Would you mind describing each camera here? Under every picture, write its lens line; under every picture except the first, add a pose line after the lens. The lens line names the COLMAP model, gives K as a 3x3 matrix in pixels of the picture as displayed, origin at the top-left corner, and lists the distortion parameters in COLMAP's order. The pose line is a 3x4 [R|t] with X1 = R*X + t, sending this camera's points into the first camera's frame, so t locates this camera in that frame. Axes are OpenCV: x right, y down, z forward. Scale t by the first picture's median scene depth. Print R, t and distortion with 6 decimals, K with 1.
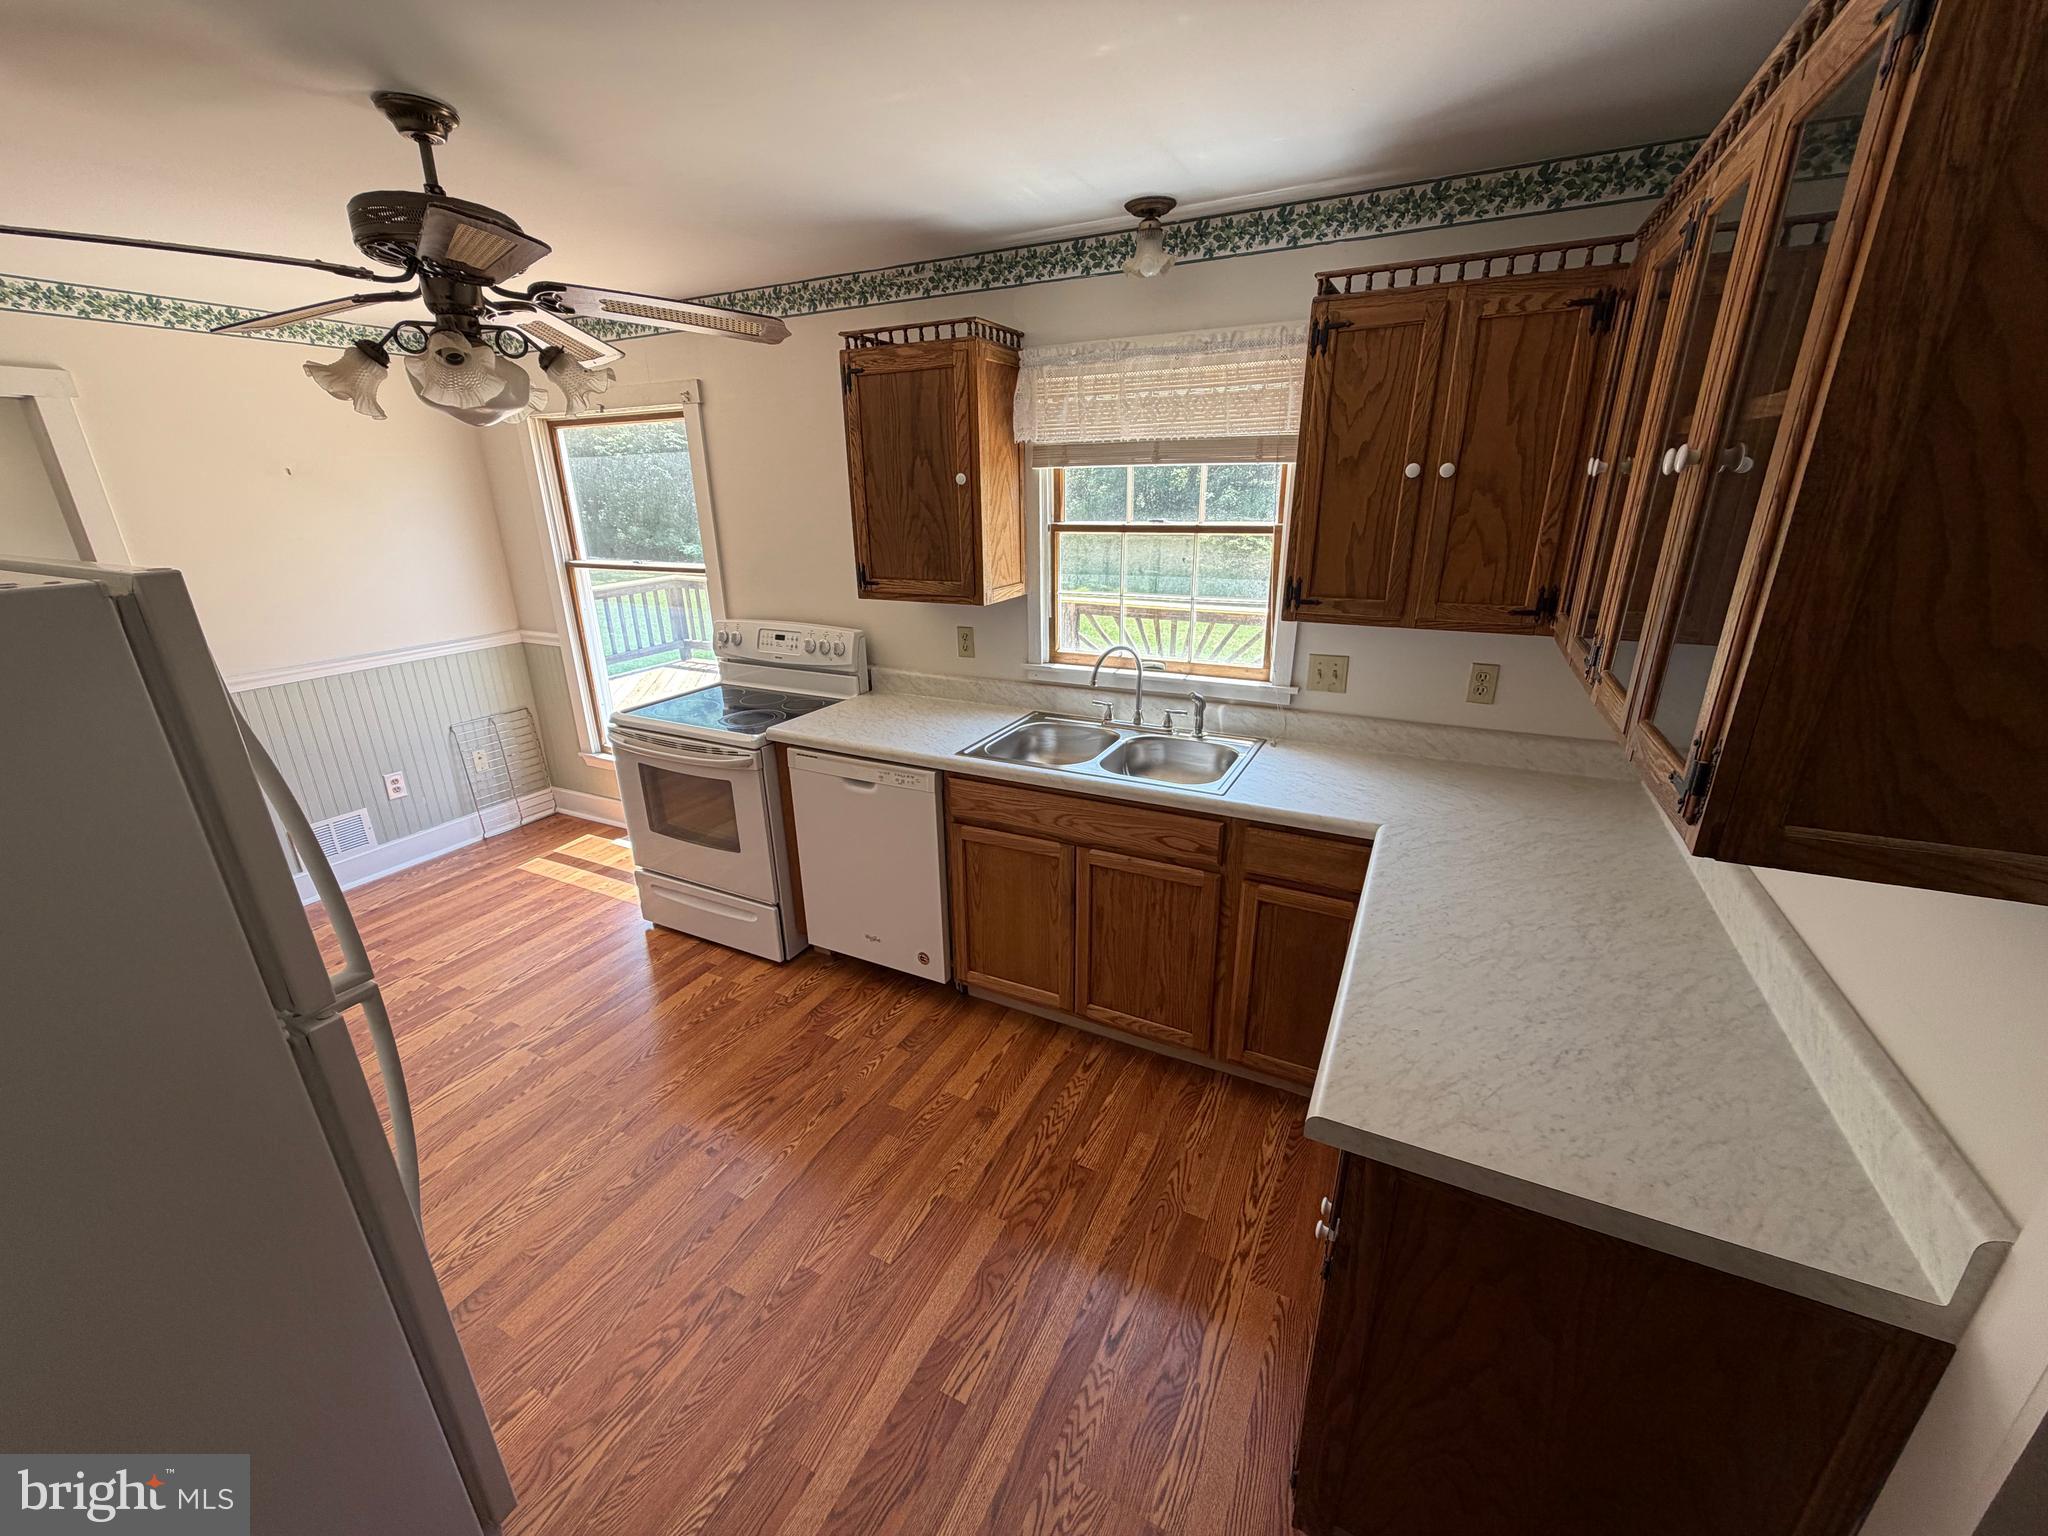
lens RADIAL K [[818.0, 0, 1016.8], [0, 818.0, 772.3], [0, 0, 1]] dist [0.001722, 0.000305]
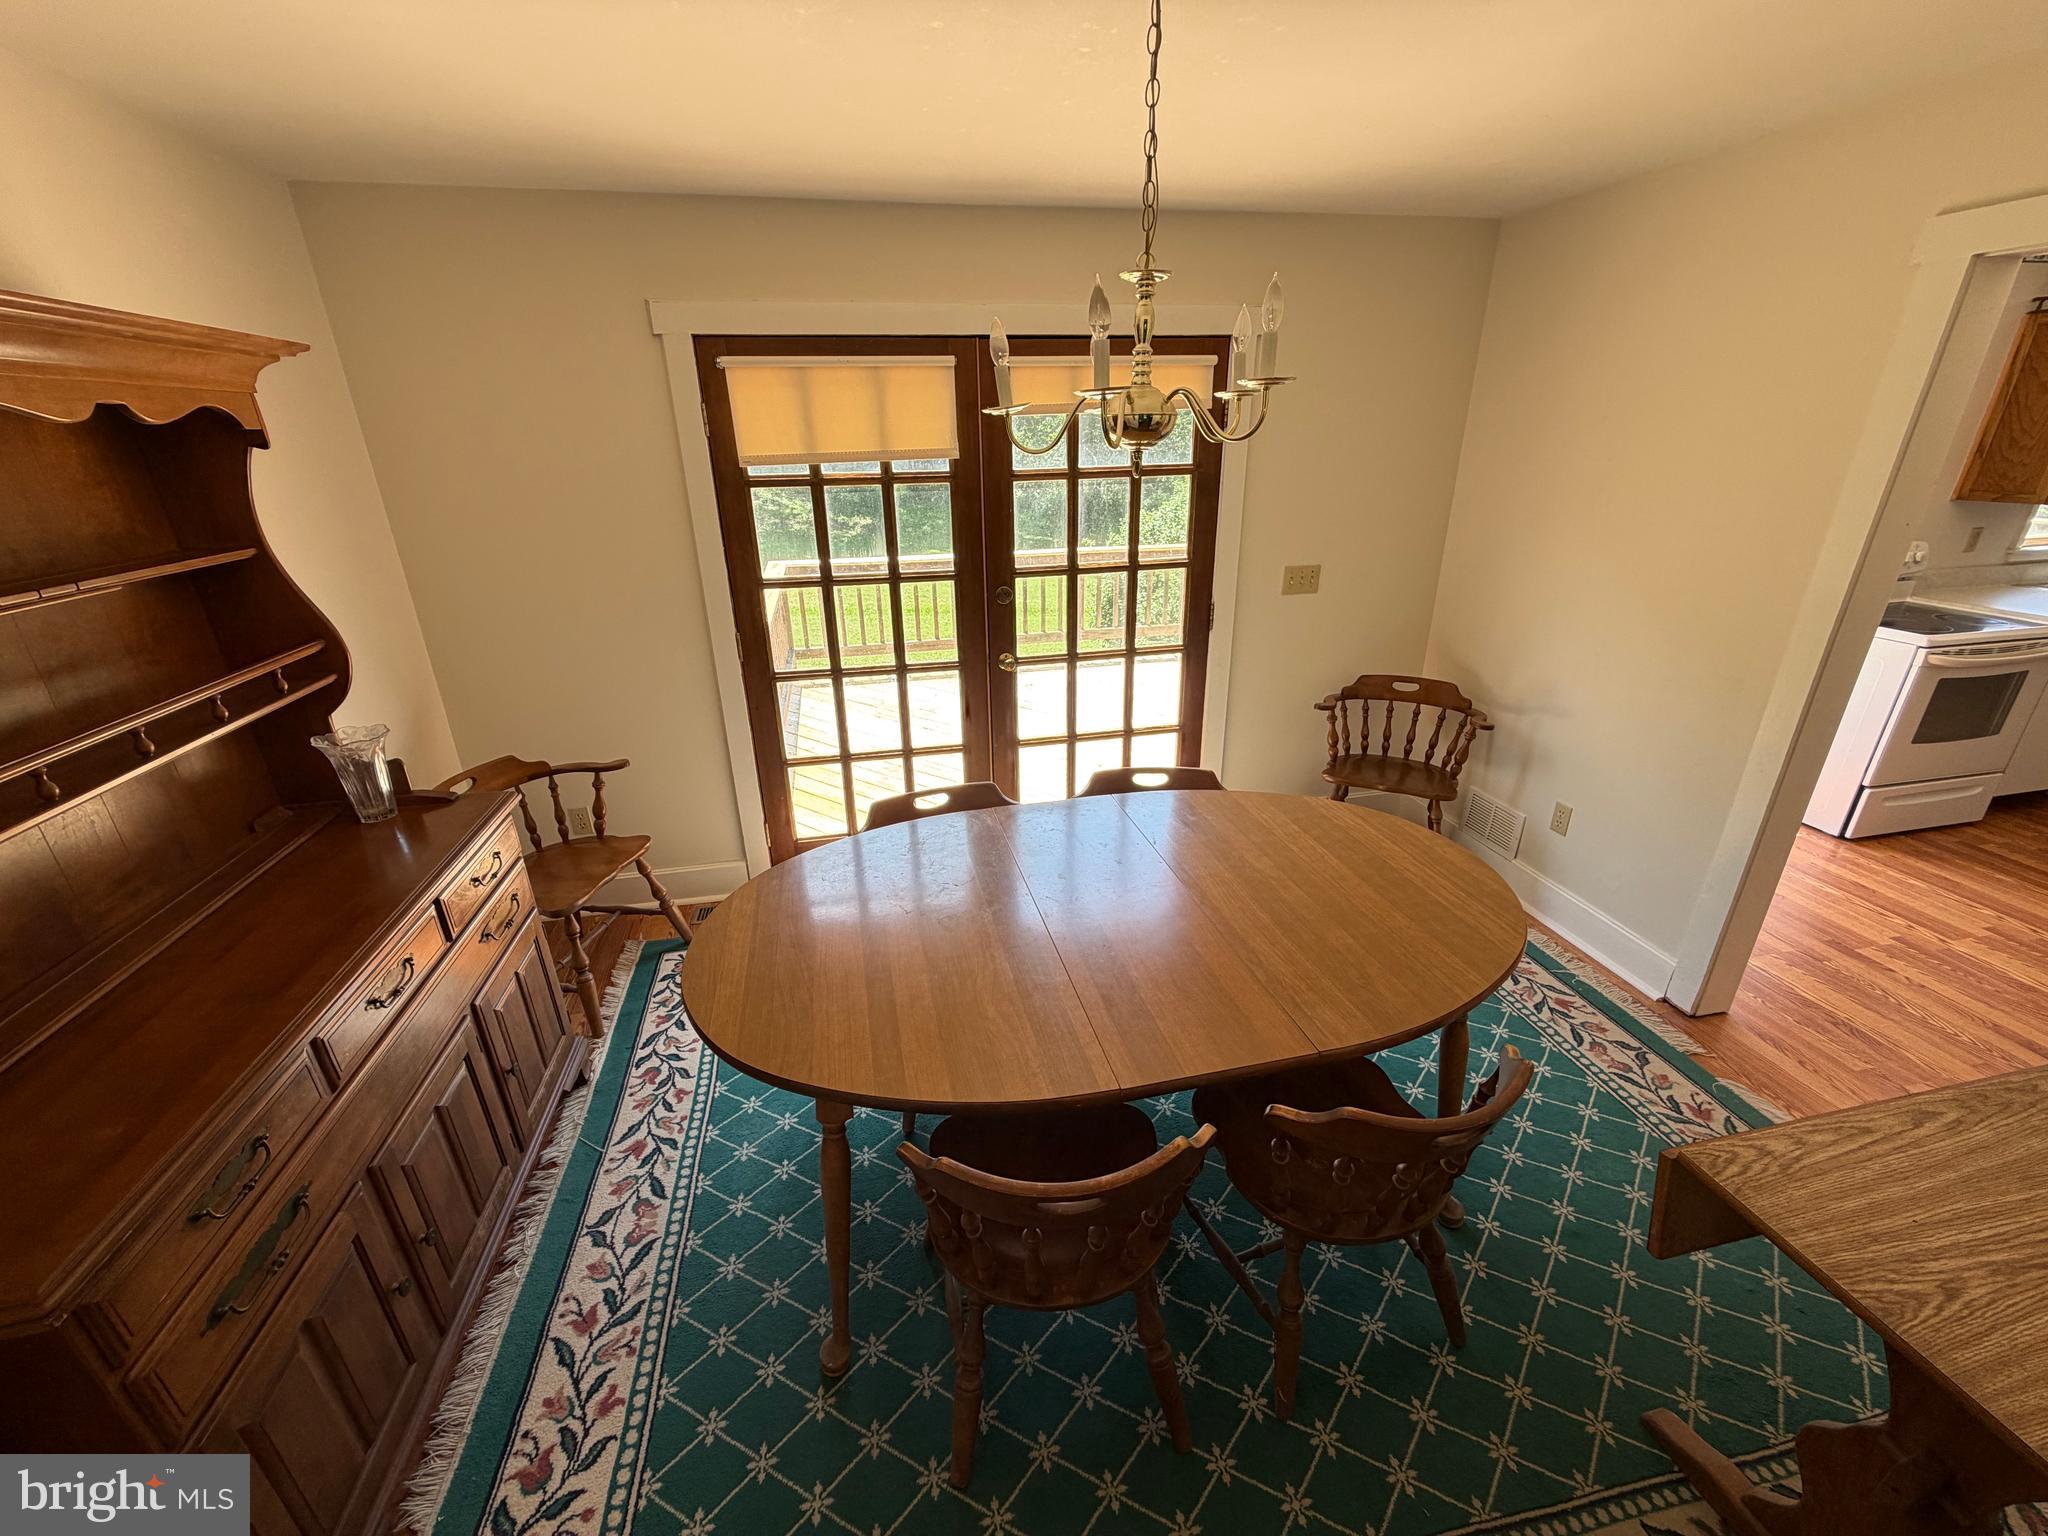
lens RADIAL K [[818.0, 0, 1018.2], [0, 818.0, 768.2], [0, 0, 1]] dist [0.001722, 0.000305]
pose [[0.780106, -0.241043, 0.577349, -2.369815], [0.219719, 0.969576, 0.107916, -0.321967], [-0.585797, 0.042669, 0.809334, 0.979887]]
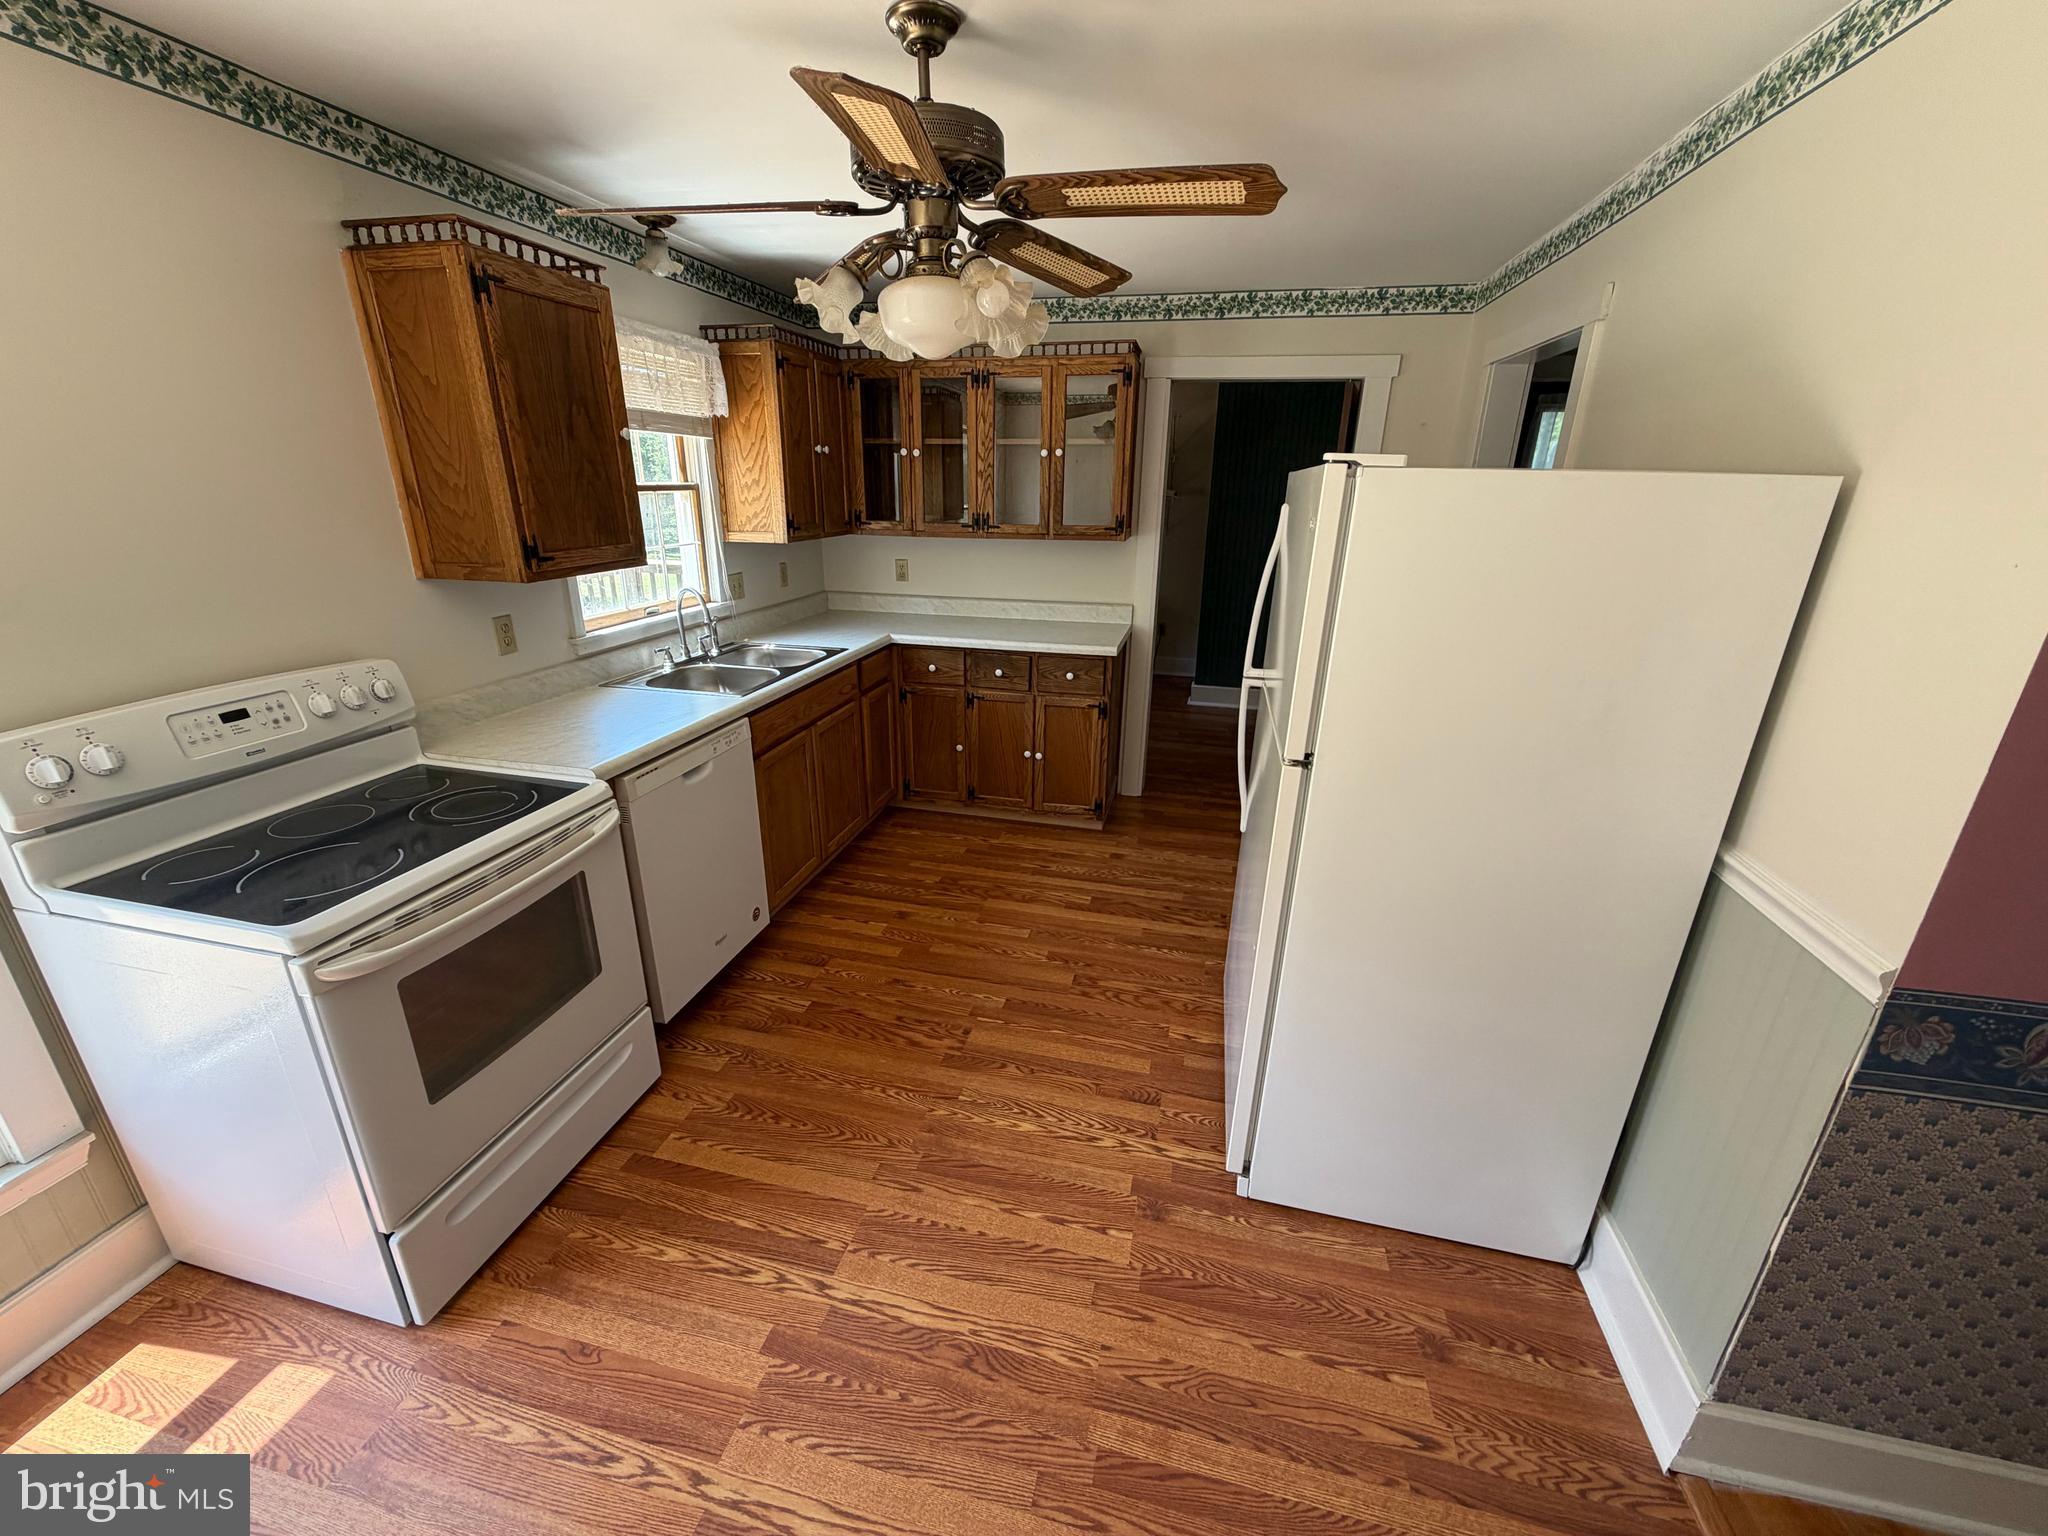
lens RADIAL K [[818.0, 0, 1017.7], [0, 818.0, 770.7], [0, 0, 1]] dist [0.001722, 0.000305]
pose [[-0.241156, -0.316100, 0.917564, -1.110719], [0.316862, 0.868009, 0.382306, -0.220146], [-0.917302, 0.382936, -0.109166, 0.778273]]
